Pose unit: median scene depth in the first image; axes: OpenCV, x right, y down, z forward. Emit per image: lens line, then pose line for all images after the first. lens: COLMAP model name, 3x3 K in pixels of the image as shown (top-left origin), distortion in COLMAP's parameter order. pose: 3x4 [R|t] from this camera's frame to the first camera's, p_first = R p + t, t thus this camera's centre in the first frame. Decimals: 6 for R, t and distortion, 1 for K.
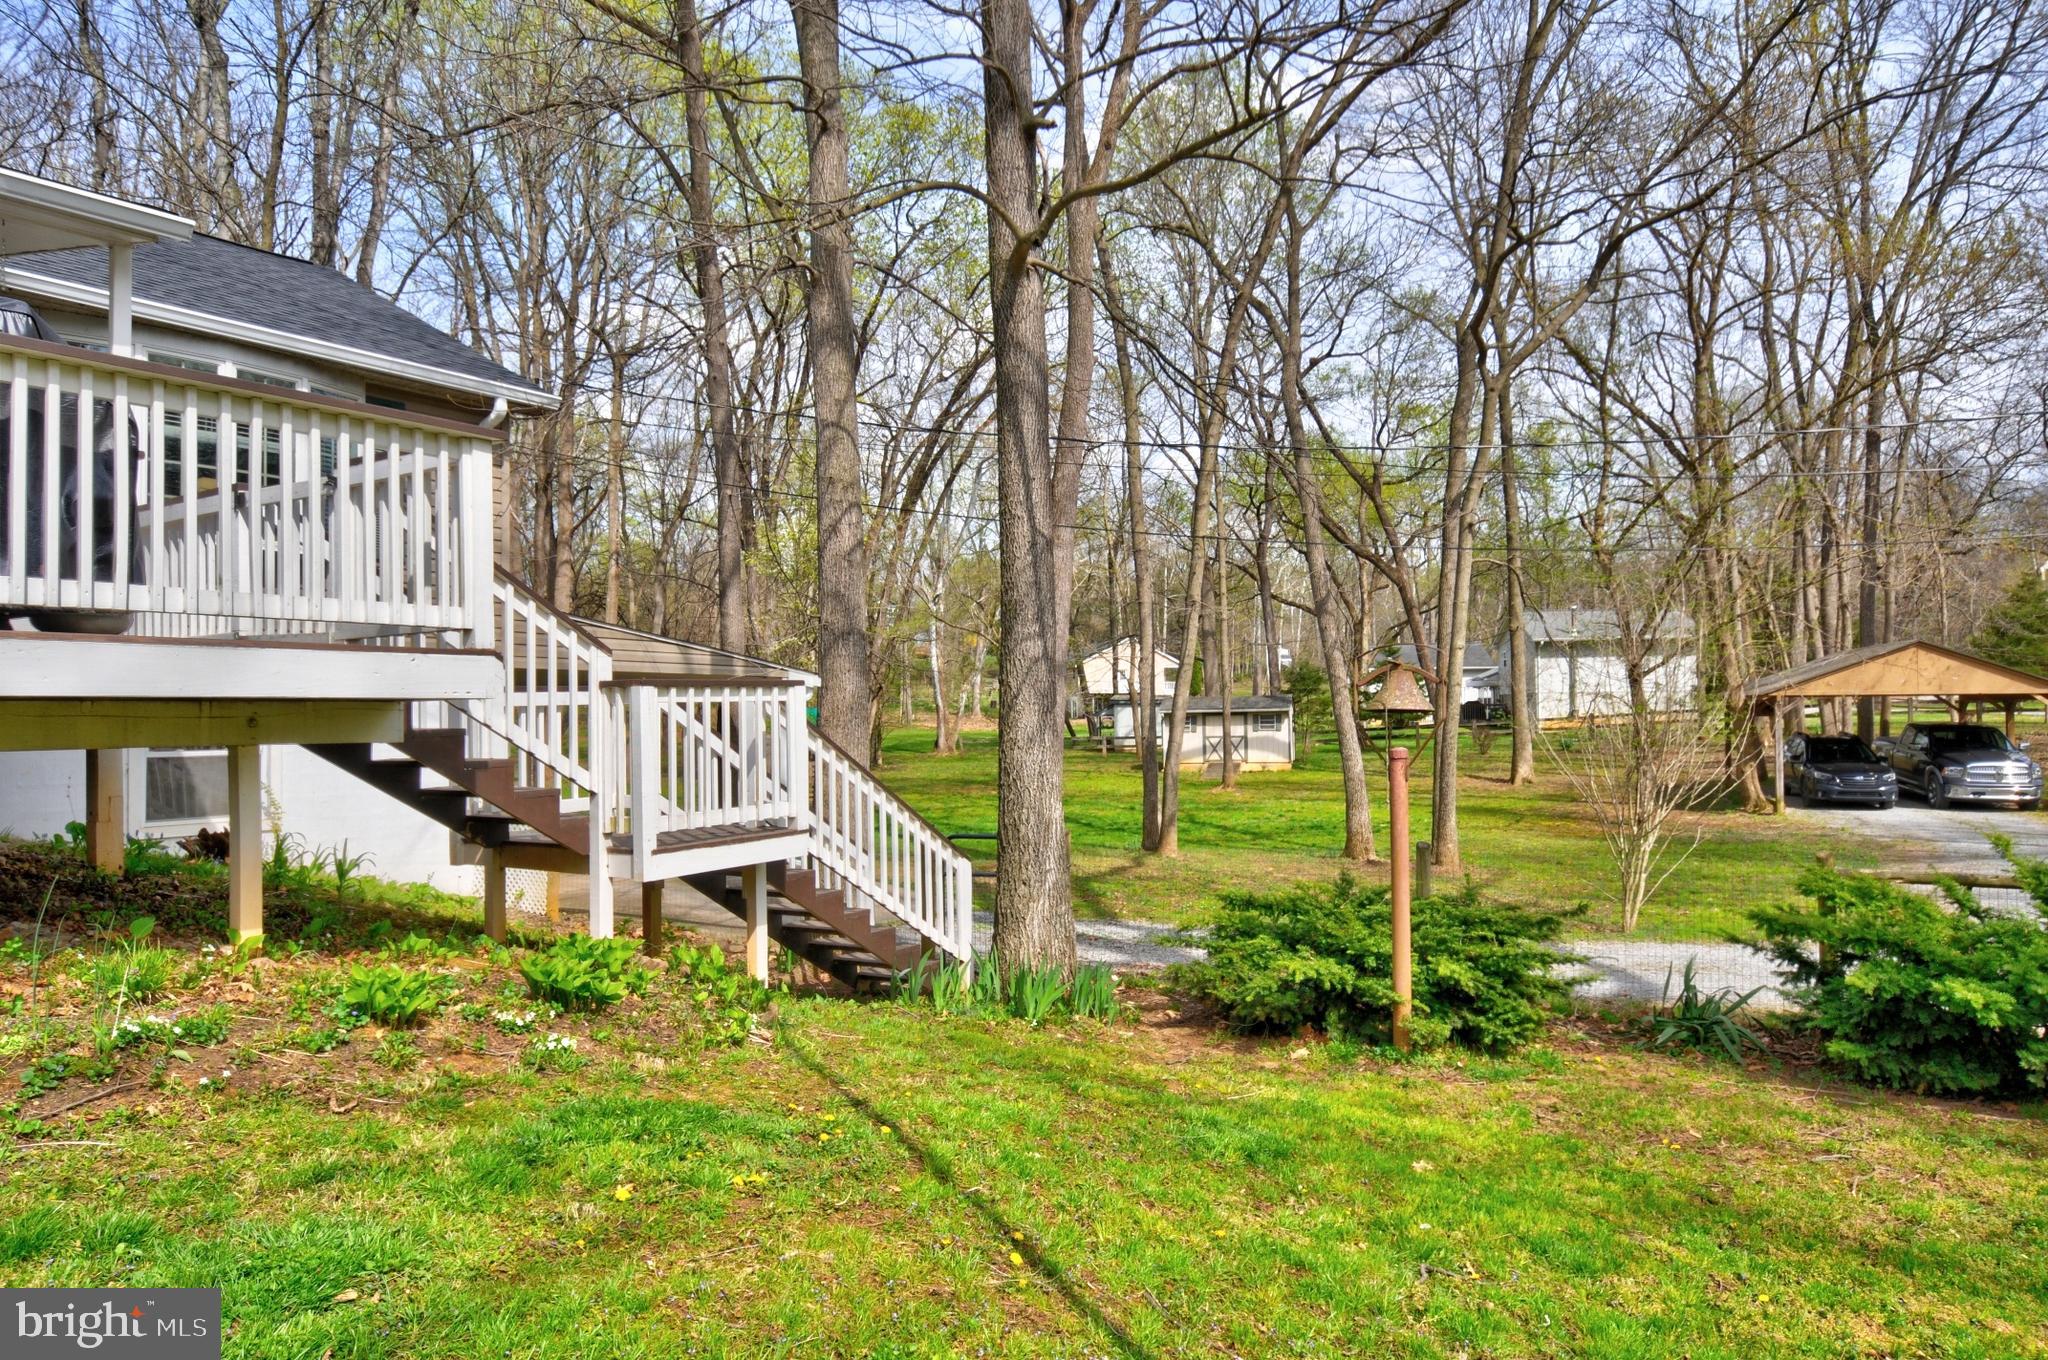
lens RADIAL K [[1251.4, 0, 1029.9], [0, 1251.4, 692.1], [0, 0, 1]] dist [-0.002881, 0.001044]
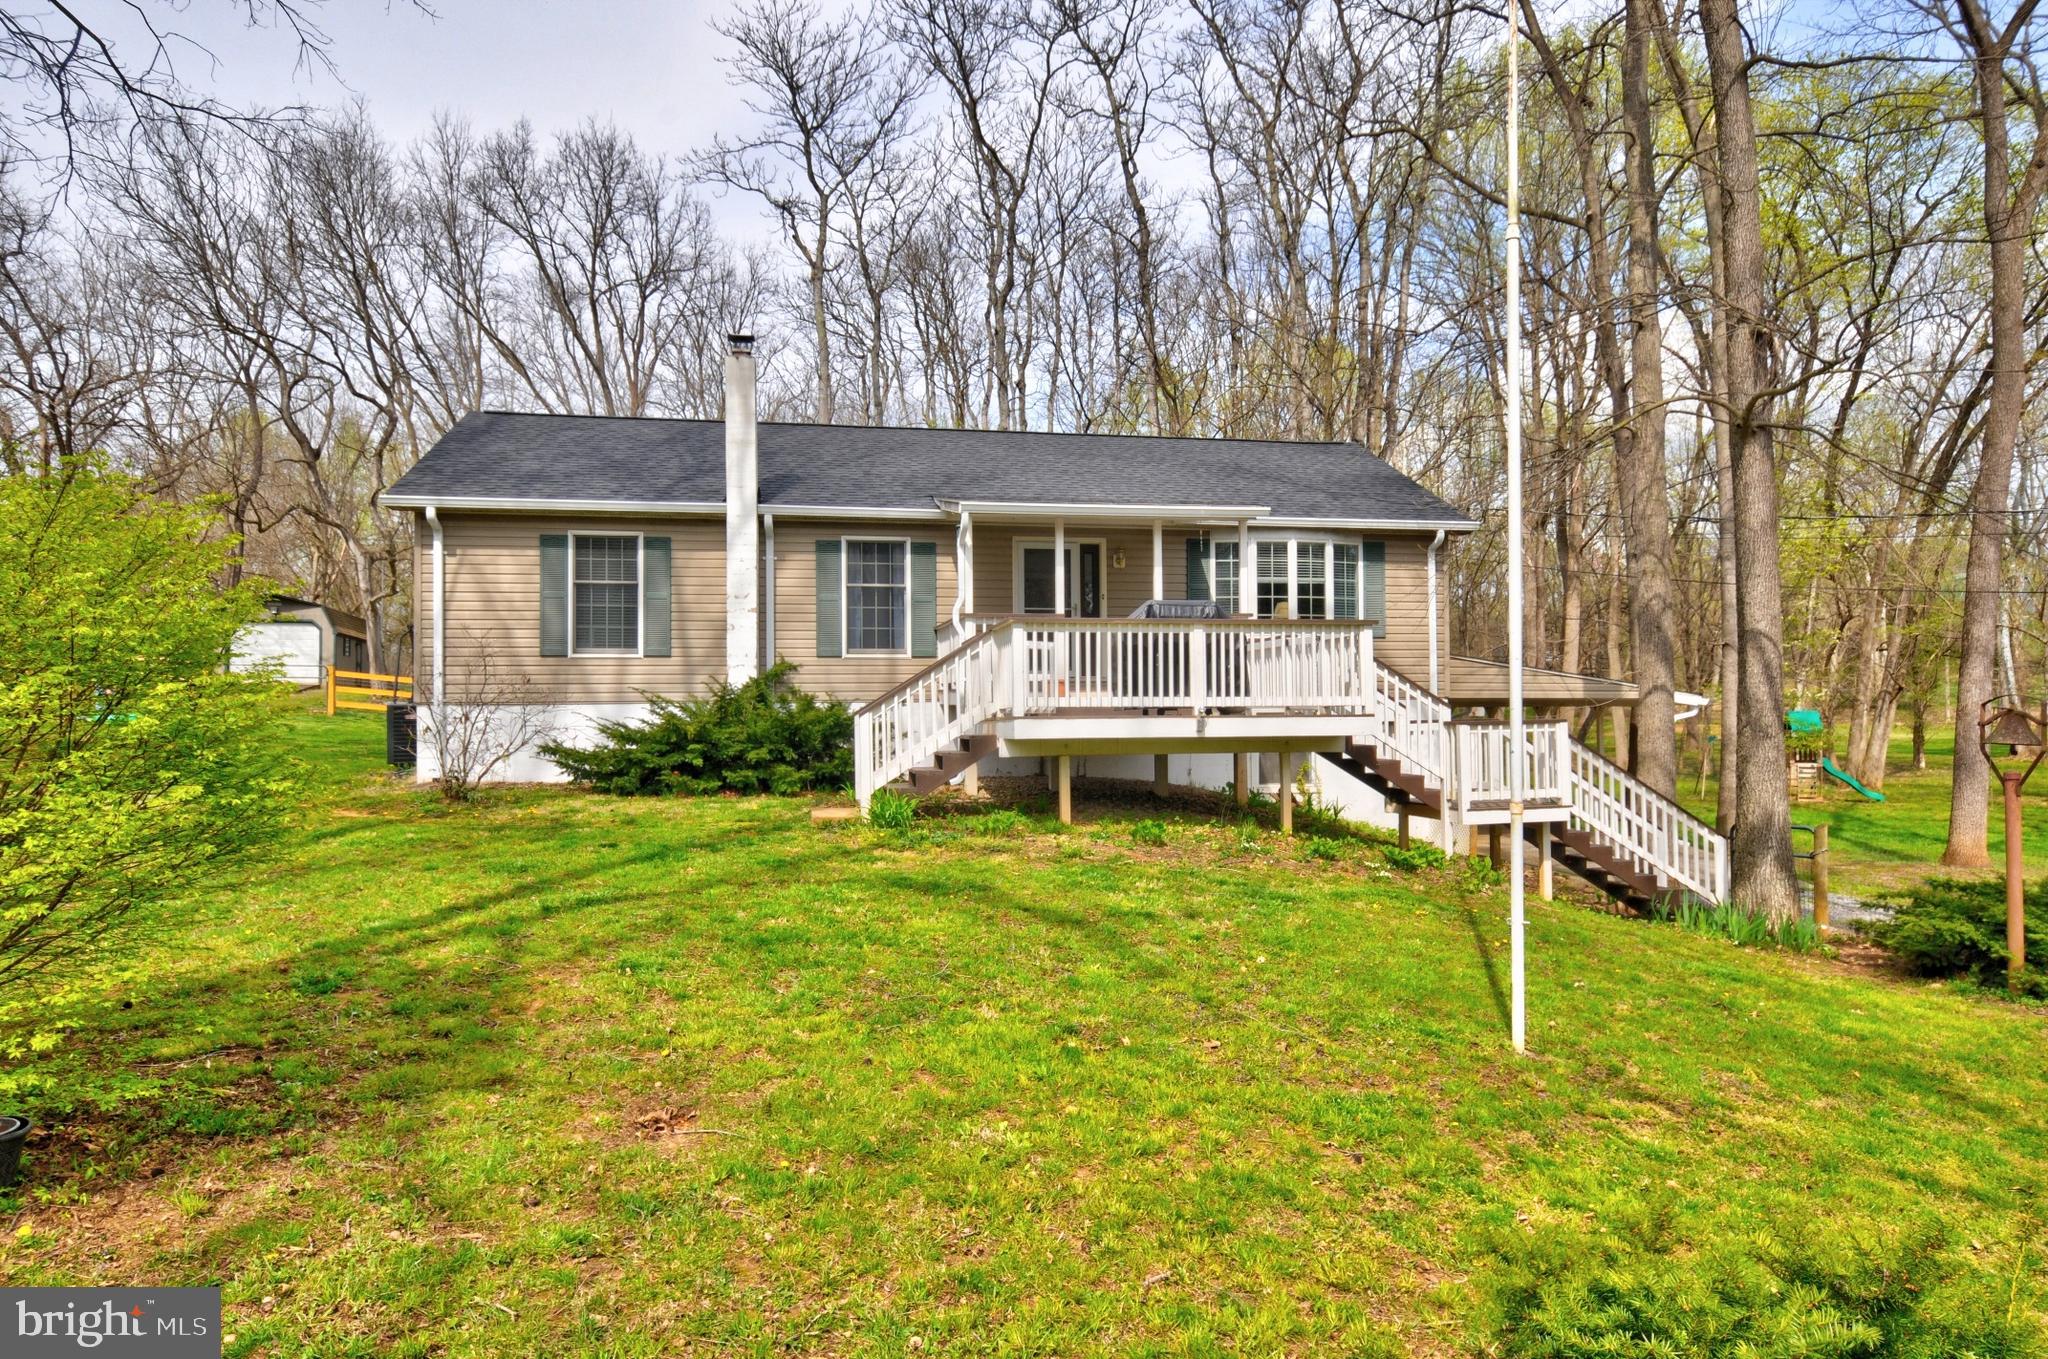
lens RADIAL K [[1251.4, 0, 1016.5], [0, 1251.4, 677.1], [0, 0, 1]] dist [-0.002881, 0.001044]
pose [[0.684664, -0.014722, -0.728710, 0.548861], [0.014272, 0.999875, -0.006791, -0.066069], [0.728719, -0.005750, 0.684789, -0.729586]]
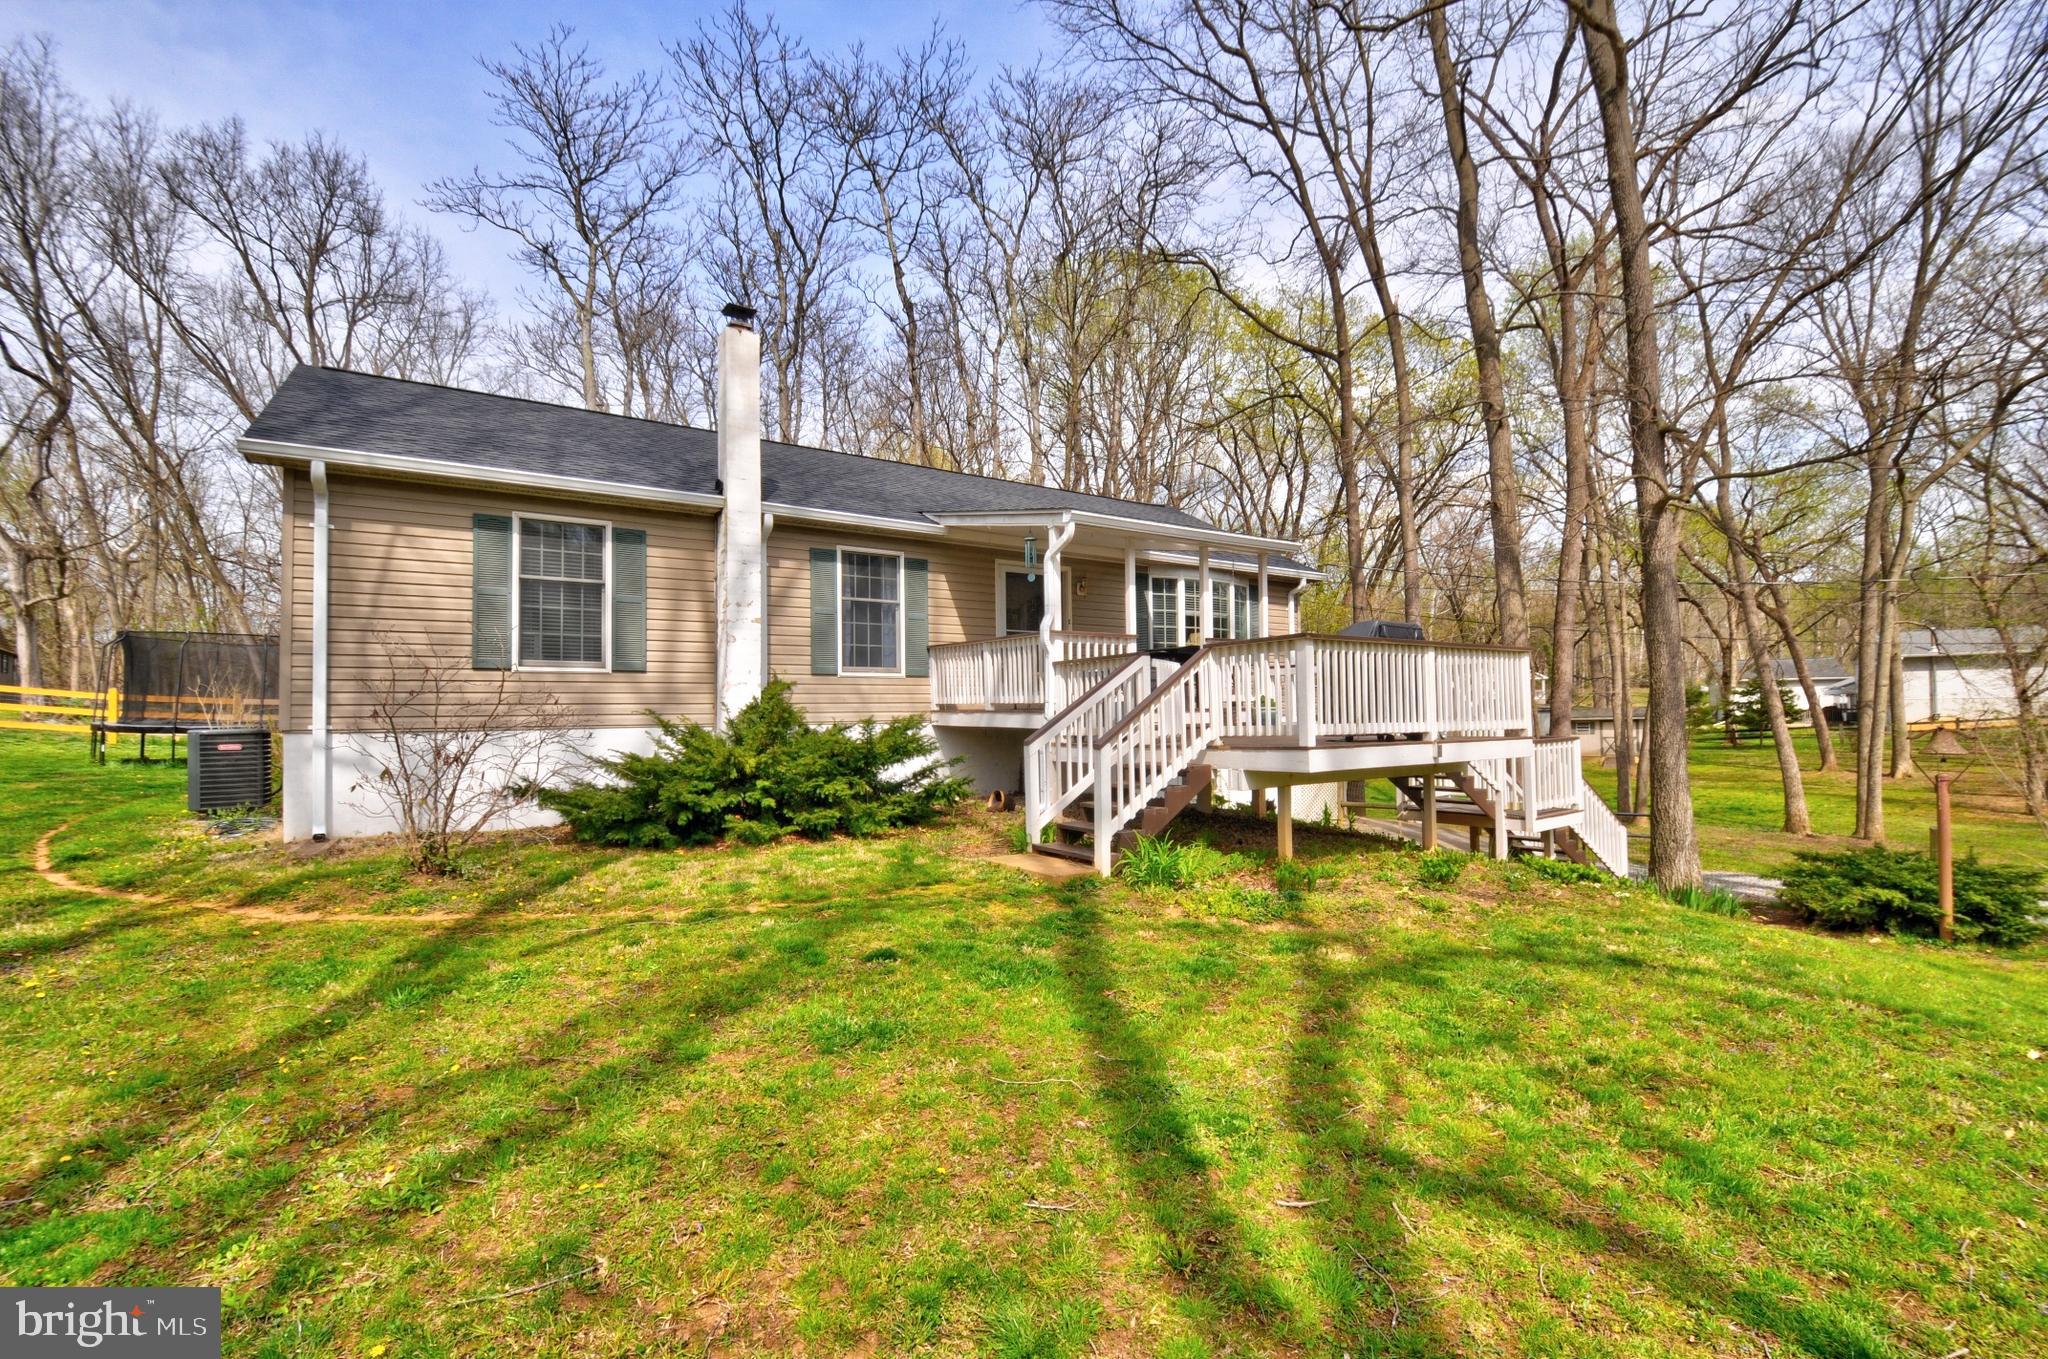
lens RADIAL K [[894.9, 0, 1011.7], [0, 894.9, 683.6], [0, 0, 1]] dist [-0.019418, -0.005855]
pose [[0.926176, -0.014227, -0.376823, -0.482849], [0.009792, 0.999858, -0.013683, -0.085453], [0.376965, 0.008983, 0.926184, -0.681497]]
